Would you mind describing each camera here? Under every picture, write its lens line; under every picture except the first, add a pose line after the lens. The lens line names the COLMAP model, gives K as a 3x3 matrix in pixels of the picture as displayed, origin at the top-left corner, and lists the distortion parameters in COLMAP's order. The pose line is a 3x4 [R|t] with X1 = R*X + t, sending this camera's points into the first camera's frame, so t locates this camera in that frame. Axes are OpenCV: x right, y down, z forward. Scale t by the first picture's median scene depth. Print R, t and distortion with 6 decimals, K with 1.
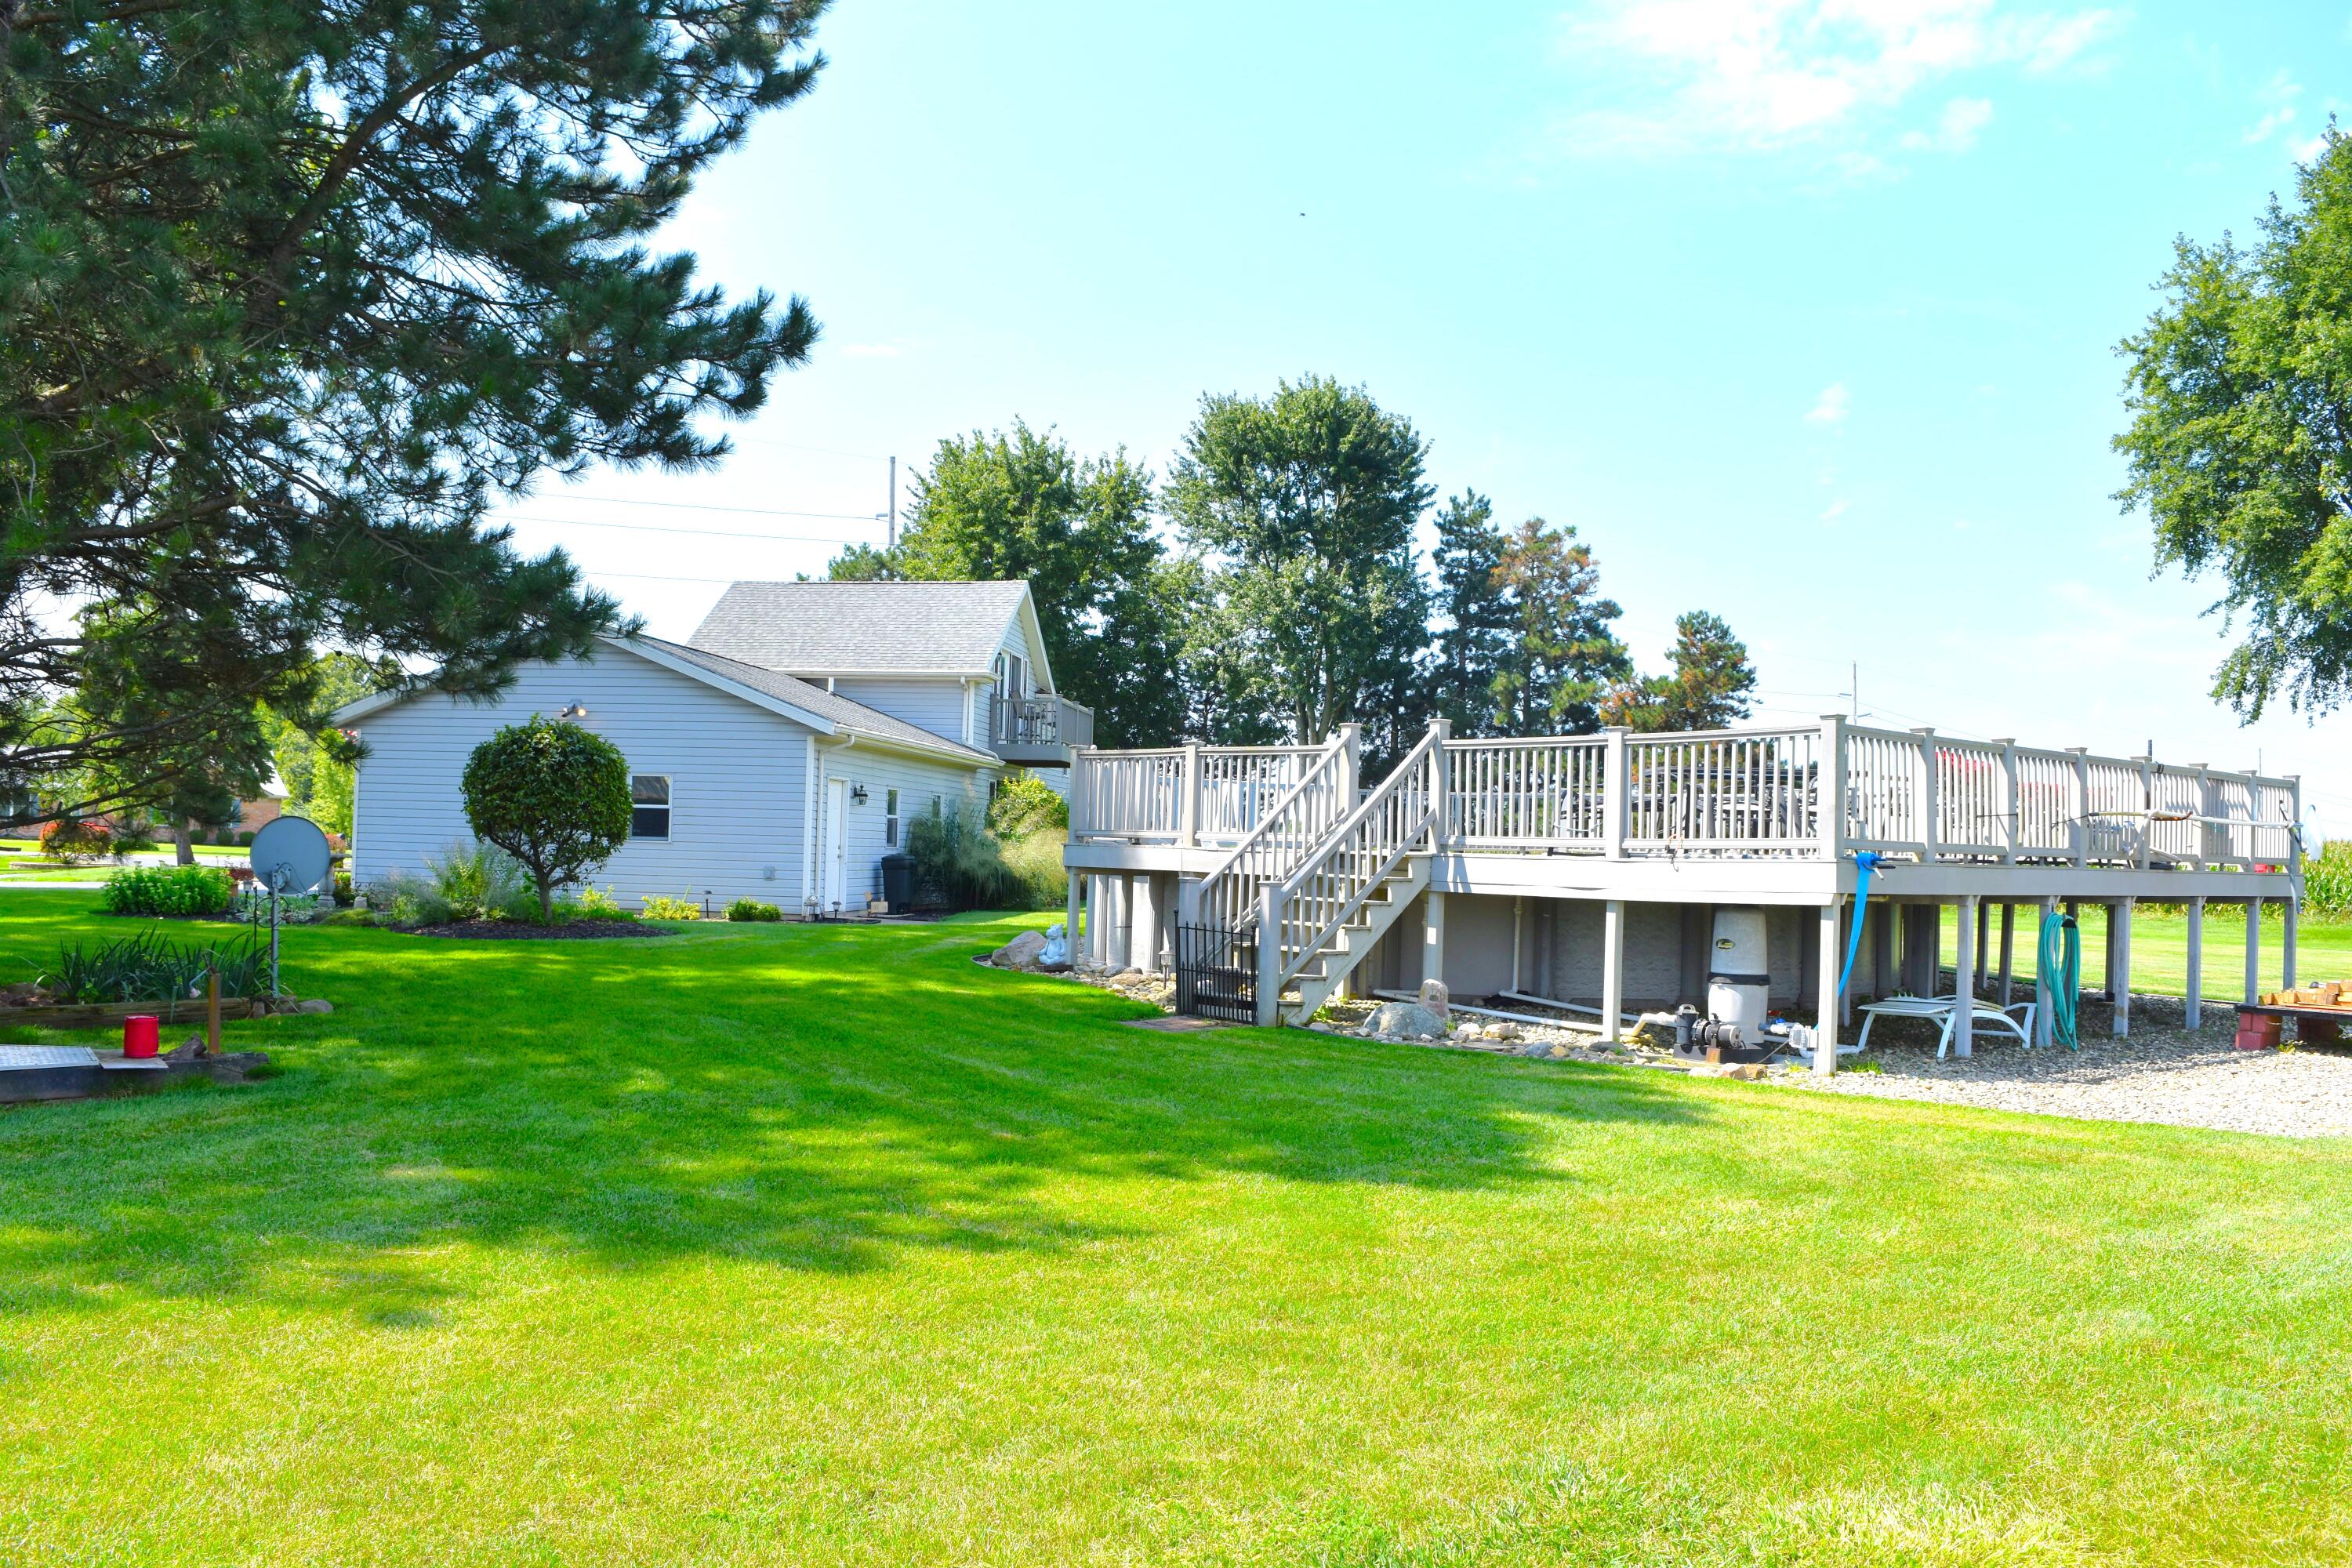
lens RADIAL K [[1906.7, 0, 1176.0], [0, 1906.7, 784.0], [0, 0, 1]] dist [-0.118901, -0.003066]
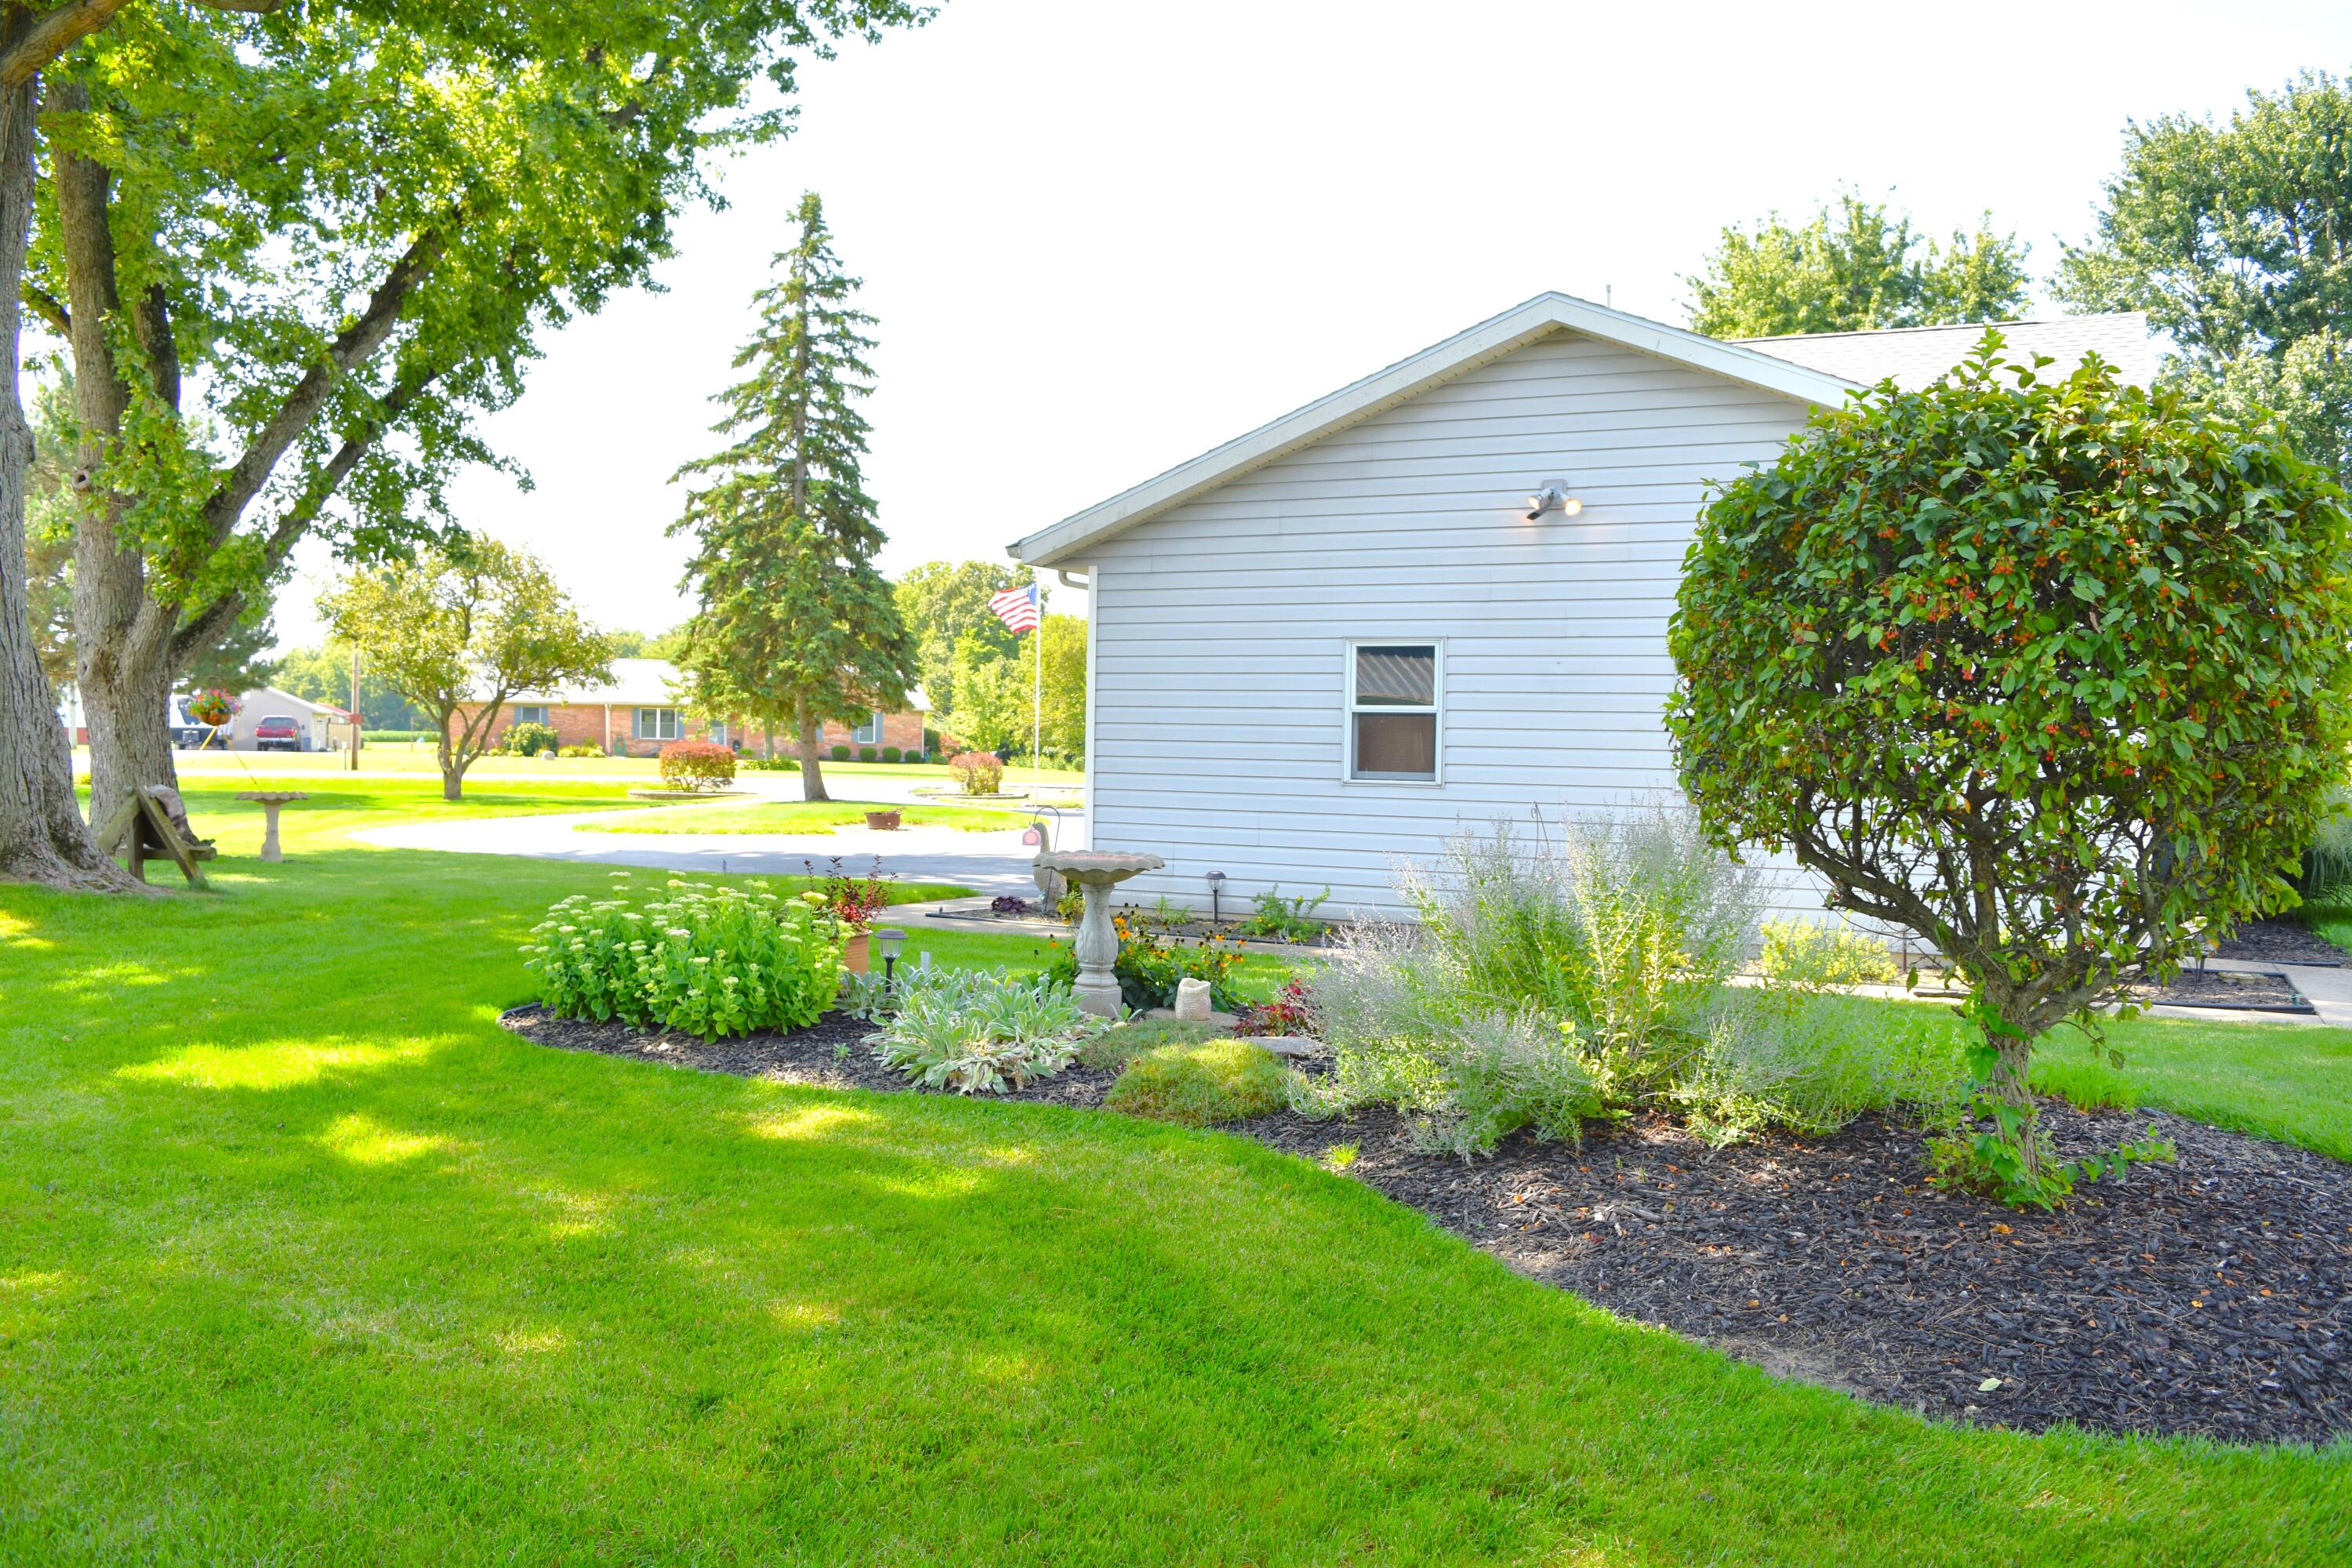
lens RADIAL K [[1906.7, 0, 1176.0], [0, 1906.7, 784.0], [0, 0, 1]] dist [-0.118901, -0.003066]
pose [[0.950455, -0.006177, -0.310802, -0.107453], [0.022173, 0.998603, 0.047960, 0.002310], [0.310071, -0.052475, 0.949264, 0.213500]]
